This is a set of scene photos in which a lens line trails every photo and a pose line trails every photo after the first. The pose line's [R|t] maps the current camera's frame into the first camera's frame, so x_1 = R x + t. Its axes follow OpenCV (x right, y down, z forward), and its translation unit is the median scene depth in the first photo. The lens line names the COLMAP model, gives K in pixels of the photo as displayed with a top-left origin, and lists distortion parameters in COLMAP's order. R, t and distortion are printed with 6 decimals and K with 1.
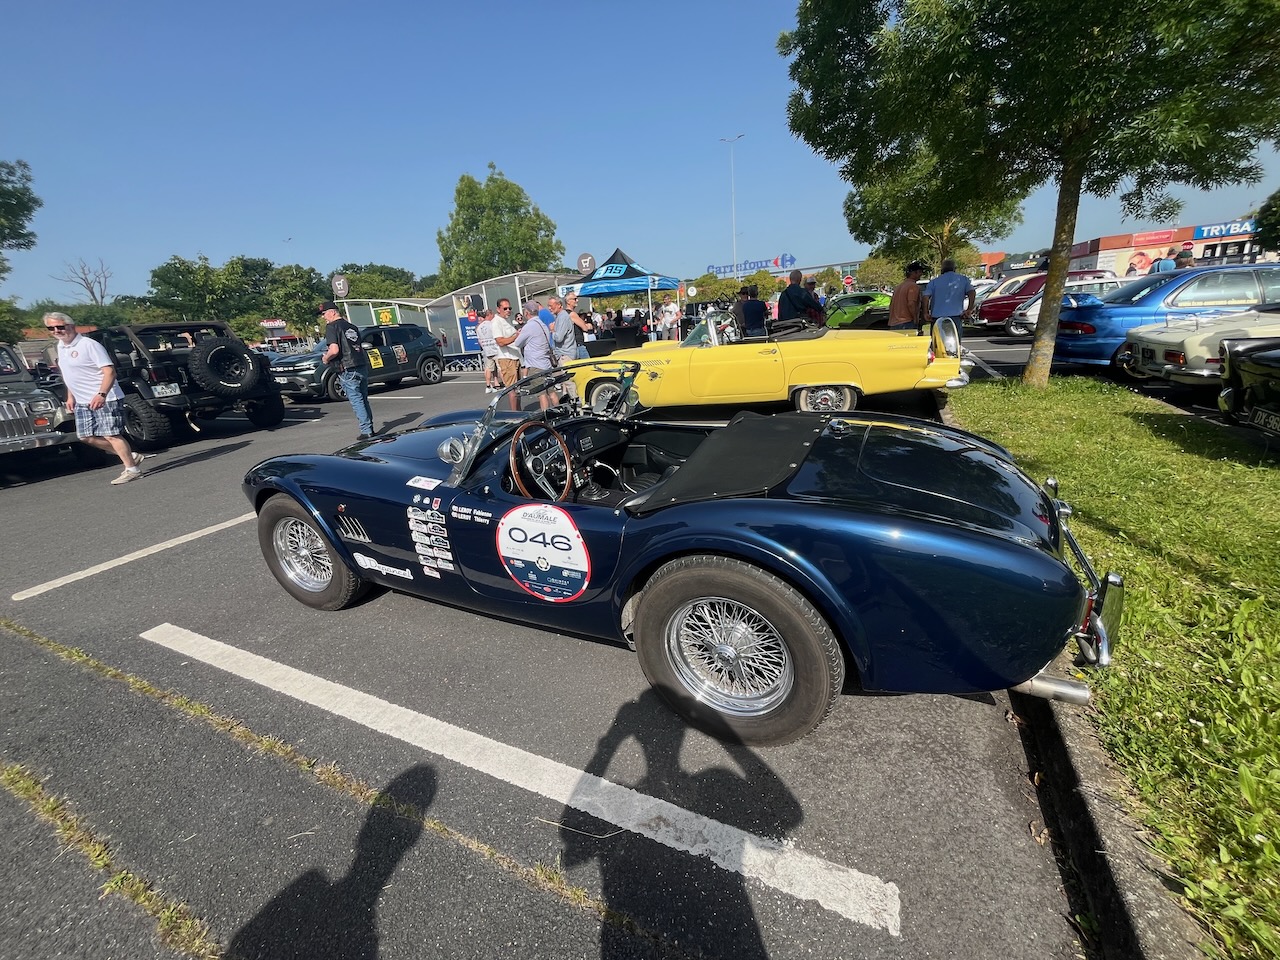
lens RADIAL K [[516.5, 0, 639.2], [0, 516.5, 476.7], [0, 0, 1]] dist [-0.002823, -0.000574]
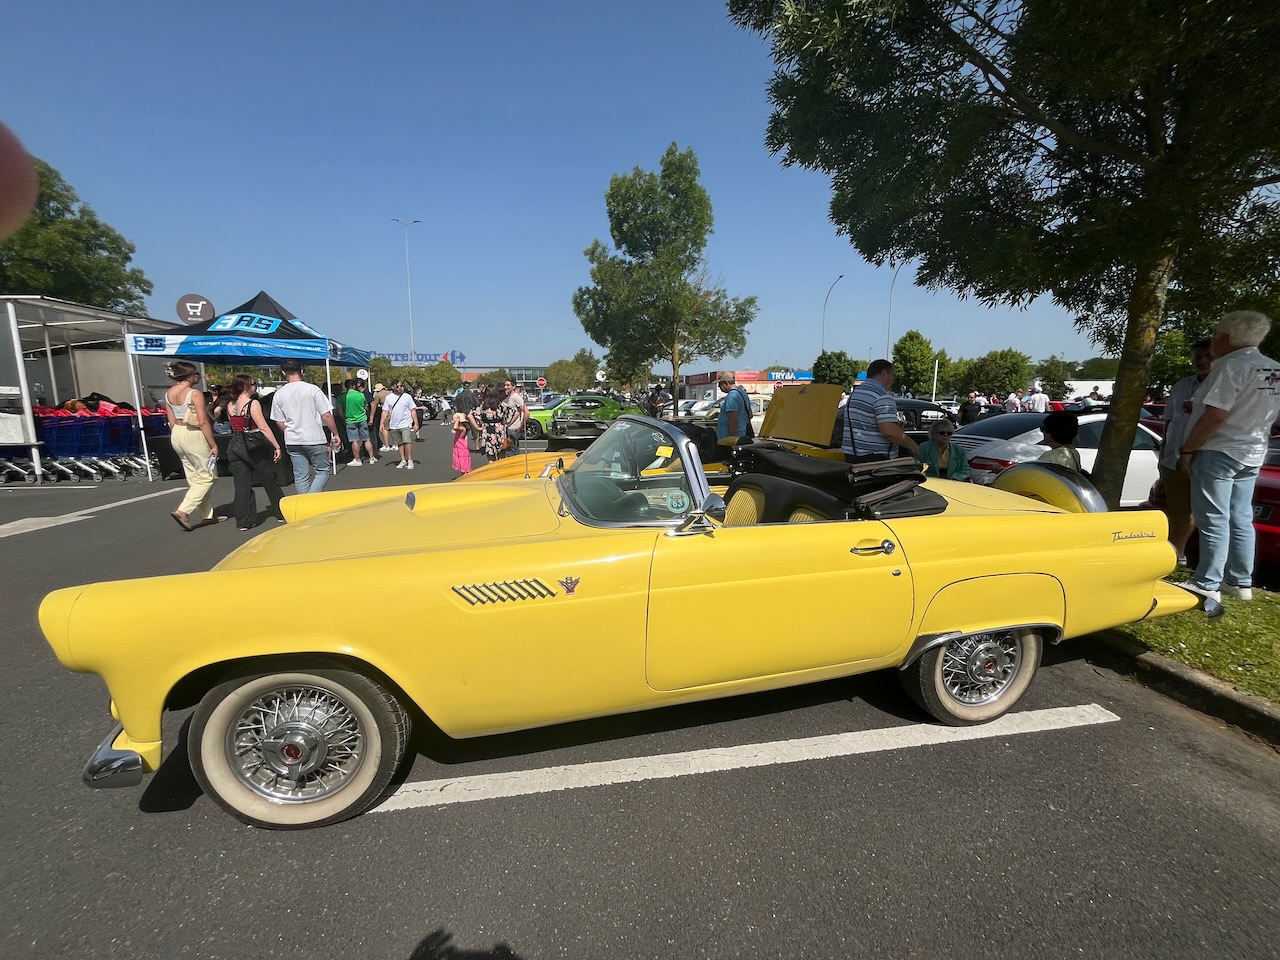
lens RADIAL K [[516.5, 0, 639.2], [0, 516.5, 476.7], [0, 0, 1]] dist [-0.002823, -0.000574]
pose [[0.816460, 0.003893, 0.577389, -0.031211], [0.097483, 0.984693, -0.144486, -0.098242], [-0.569114, 0.174253, 0.803583, 0.308039]]
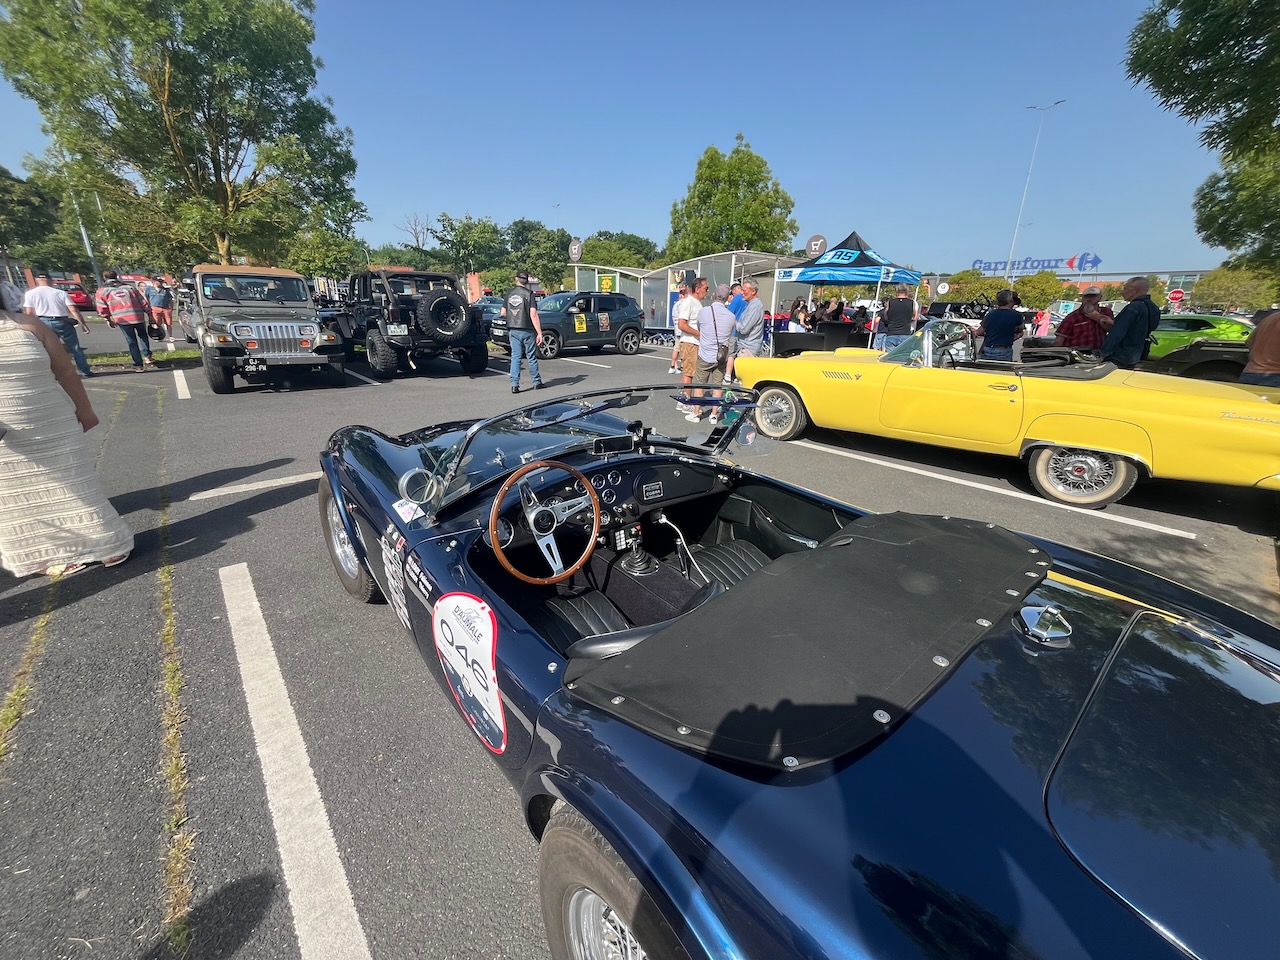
lens RADIAL K [[516.5, 0, 639.2], [0, 516.5, 476.7], [0, 0, 1]] dist [-0.002823, -0.000574]
pose [[0.911020, 0.226376, -0.344669, 0.023716], [-0.214038, 0.974019, 0.073991, -0.024501], [0.352464, 0.006365, 0.935804, 0.055665]]
